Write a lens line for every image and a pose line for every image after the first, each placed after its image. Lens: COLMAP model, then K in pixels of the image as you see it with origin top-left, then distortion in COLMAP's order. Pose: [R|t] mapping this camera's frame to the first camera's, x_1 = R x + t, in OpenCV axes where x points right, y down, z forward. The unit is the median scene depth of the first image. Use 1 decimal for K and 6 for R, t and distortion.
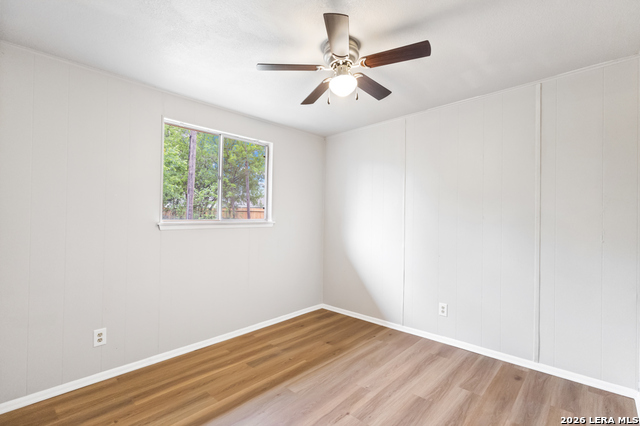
lens RADIAL K [[301.1, 0, 322.7], [0, 301.1, 214.9], [0, 0, 1]] dist [0.005606, 0.000836]
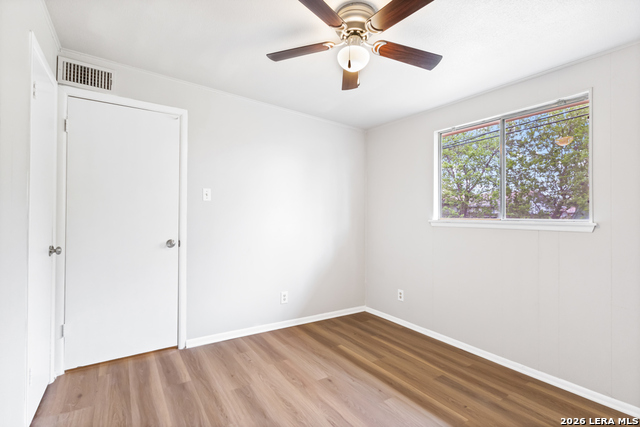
lens RADIAL K [[301.1, 0, 322.7], [0, 301.1, 212.7], [0, 0, 1]] dist [0.005606, 0.000836]
pose [[-0.242556, -0.021891, -0.969890, 0.778779], [-0.002888, 0.999757, -0.021843, 0.024366], [0.970133, -0.002497, -0.242561, 0.931648]]
